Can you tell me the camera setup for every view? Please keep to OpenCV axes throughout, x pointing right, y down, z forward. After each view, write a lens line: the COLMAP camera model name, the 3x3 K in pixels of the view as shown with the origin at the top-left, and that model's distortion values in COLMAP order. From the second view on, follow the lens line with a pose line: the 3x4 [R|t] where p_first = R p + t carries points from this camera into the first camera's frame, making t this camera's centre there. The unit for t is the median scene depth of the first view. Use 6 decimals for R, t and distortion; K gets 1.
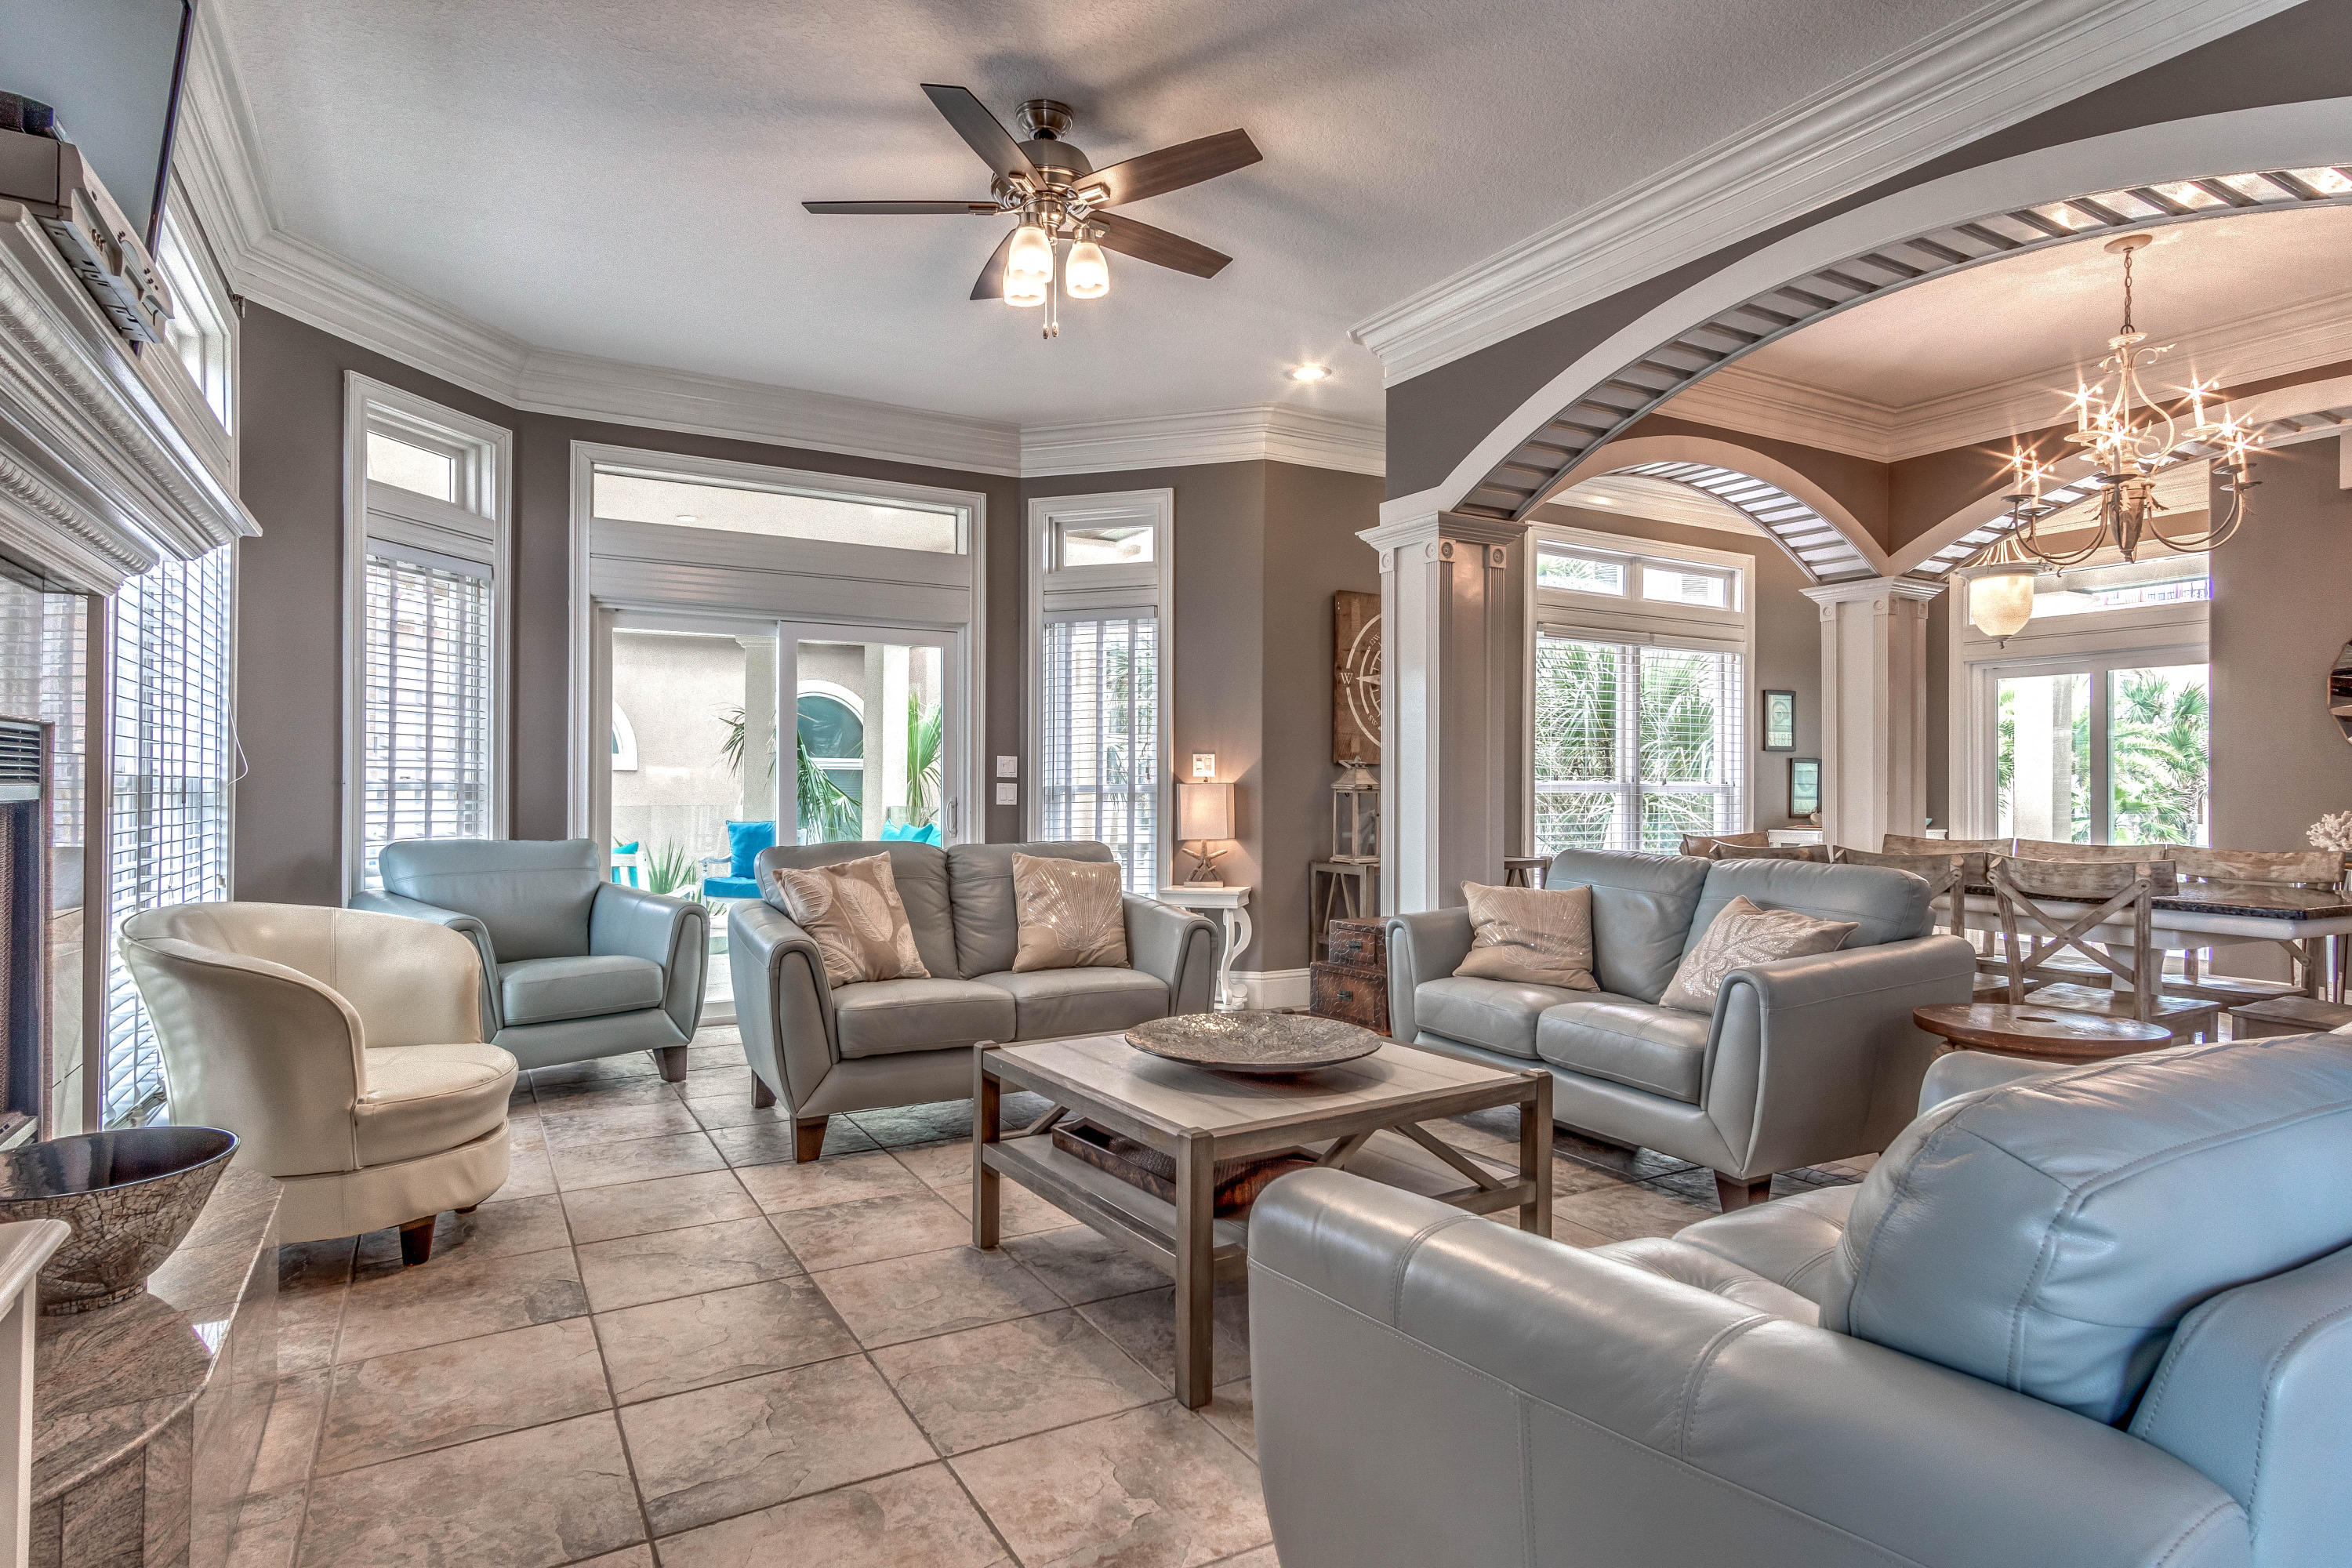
lens RADIAL K [[1250.5, 0, 1174.9], [0, 1250.5, 782.2], [0, 0, 1]] dist [0.001557, 0.005094]
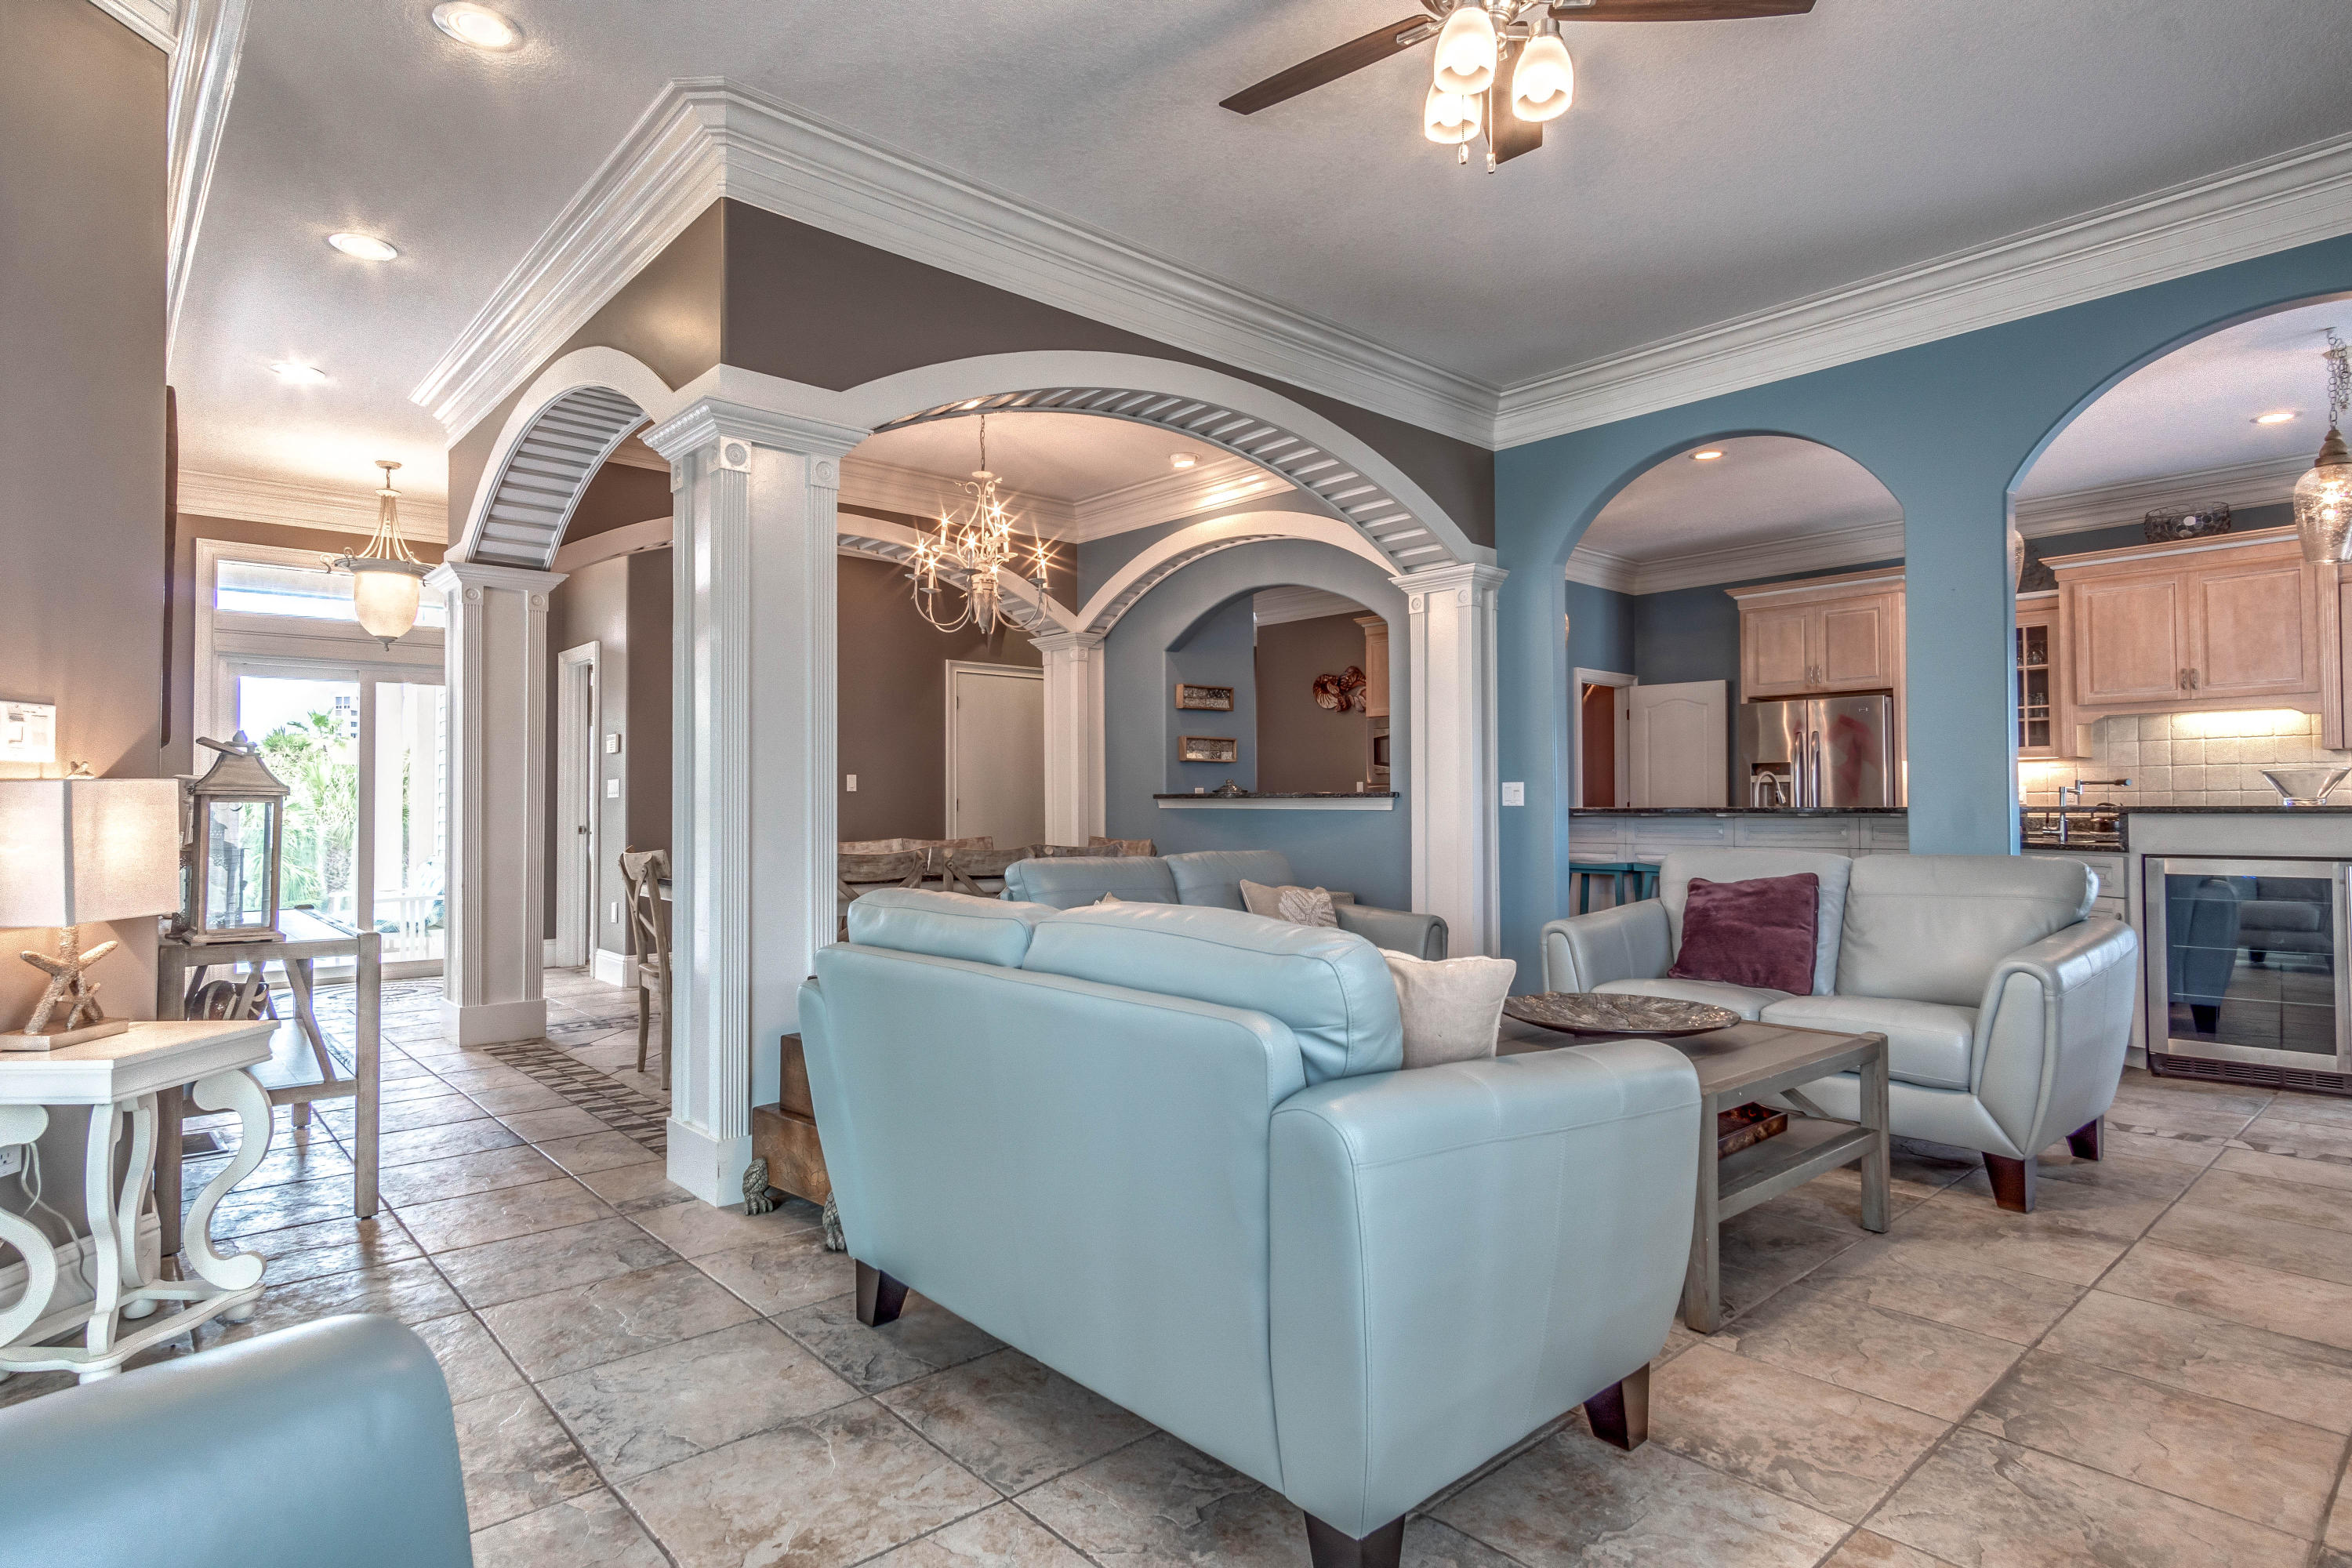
lens RADIAL K [[1250.5, 0, 1170.6], [0, 1250.5, 761.1], [0, 0, 1]] dist [0.001557, 0.005094]
pose [[-0.204601, 0.034894, 0.978223, -0.511281], [0.003072, 0.999382, -0.035006, 0.012256], [-0.978841, -0.004157, -0.204581, 0.874417]]
